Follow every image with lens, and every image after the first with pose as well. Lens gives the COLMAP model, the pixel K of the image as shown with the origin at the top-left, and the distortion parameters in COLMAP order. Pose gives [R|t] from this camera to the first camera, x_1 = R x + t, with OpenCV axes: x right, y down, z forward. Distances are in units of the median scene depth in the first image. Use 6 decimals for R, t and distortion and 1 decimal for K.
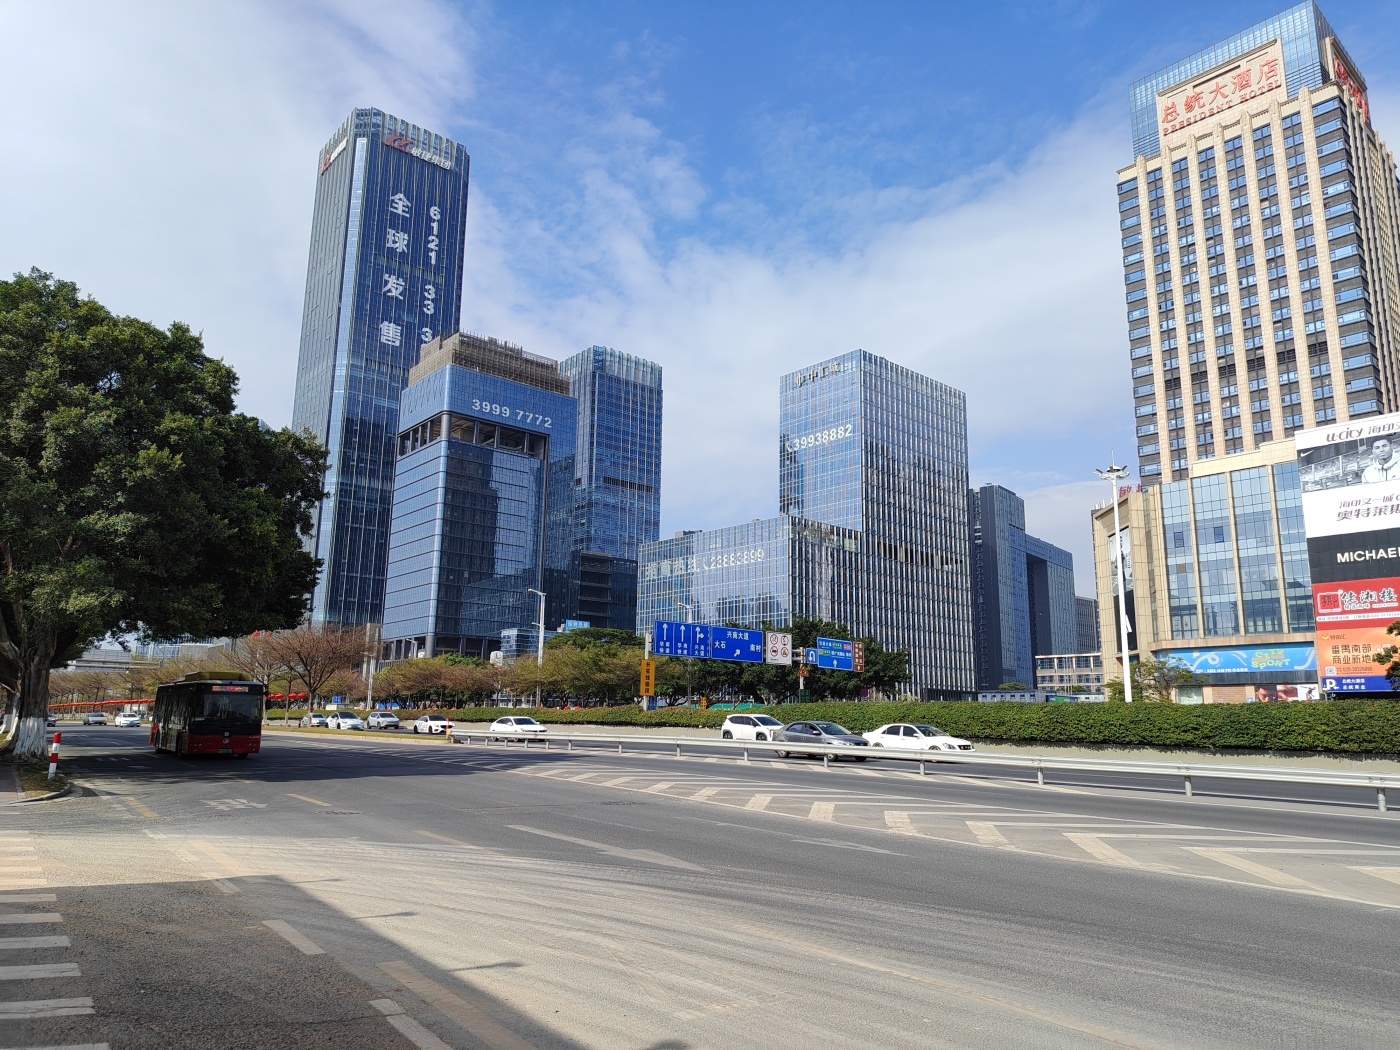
lens RADIAL K [[978.5, 0, 700.4], [0, 978.5, 535.2], [0, 0, 1]] dist [-0.034841, 0.042414]
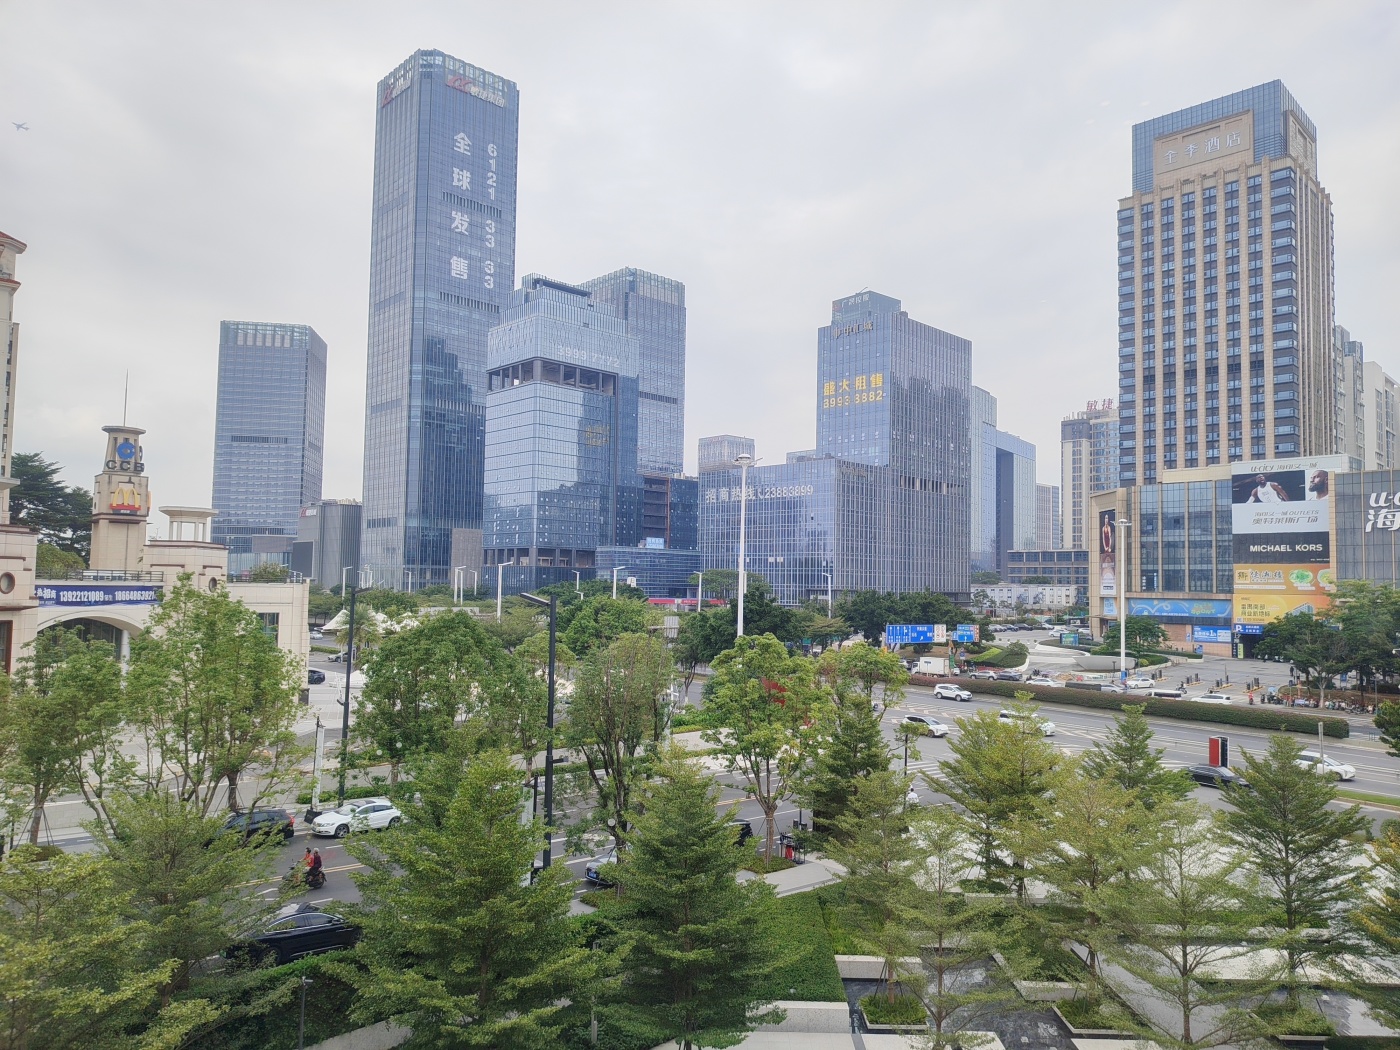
lens RADIAL K [[978.5, 0, 700.4], [0, 978.5, 535.2], [0, 0, 1]] dist [-0.034841, 0.042414]
pose [[0.998791, 0.005558, 0.048845, -0.259035], [-0.012511, 0.989612, 0.143217, -0.181620], [-0.047541, -0.143655, 0.988485, -0.425803]]
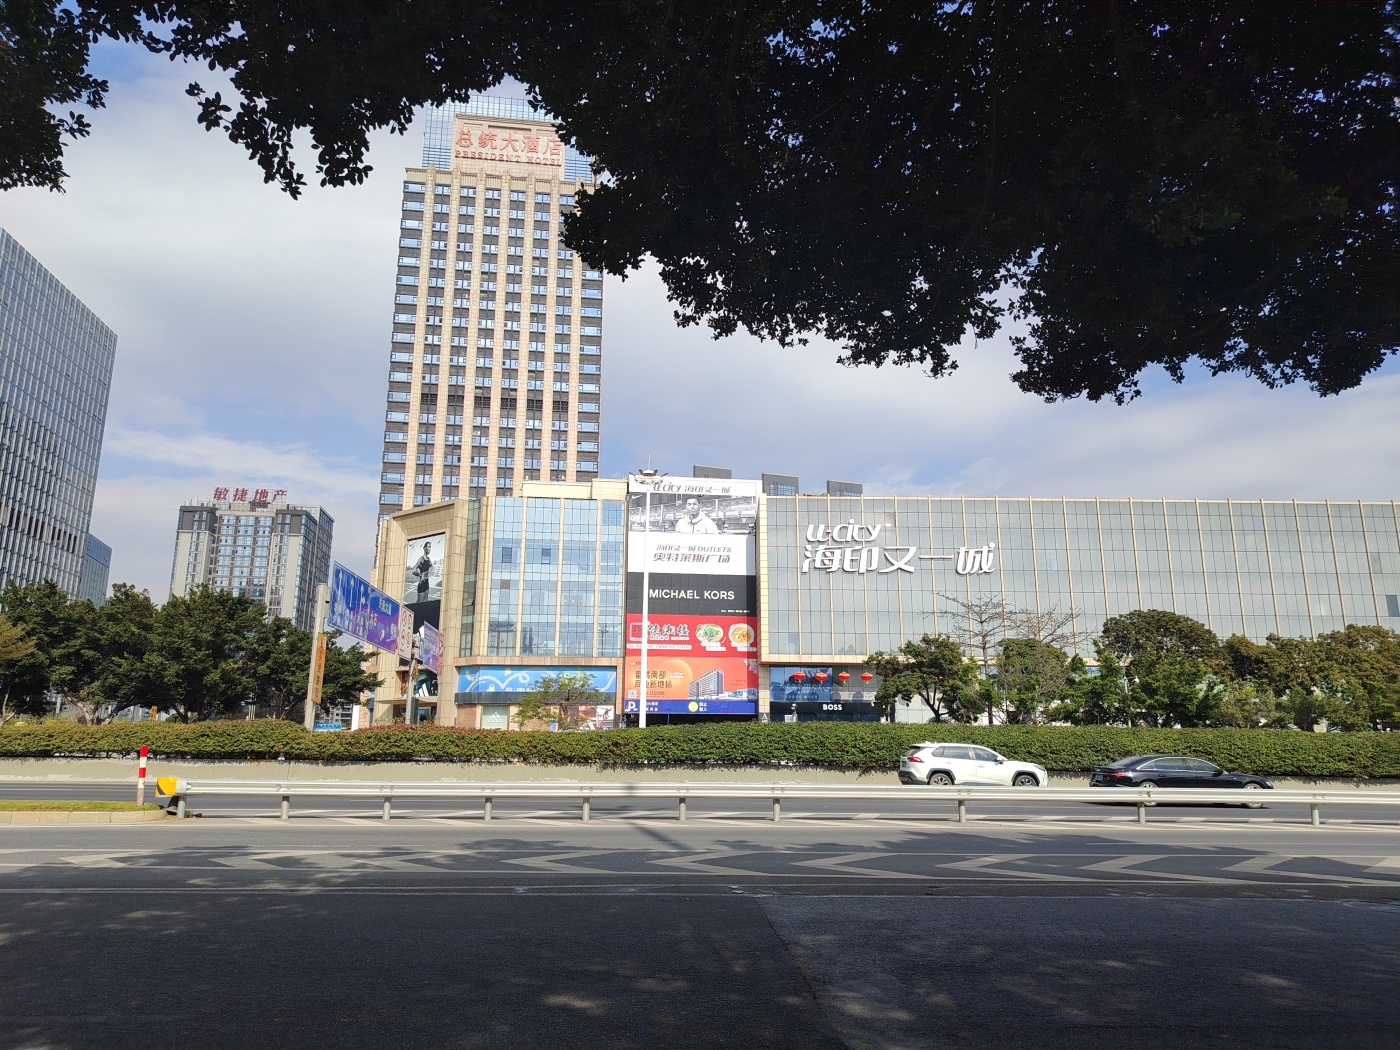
lens RADIAL K [[953.3, 0, 707.4], [0, 953.3, 540.2], [0, 0, 1]] dist [0.098224, -0.208308]
pose [[0.555655, 0.166229, 0.814626, -0.187493], [-0.155809, 0.983269, -0.094364, 0.049330], [-0.816683, -0.074493, 0.572258, 0.277453]]
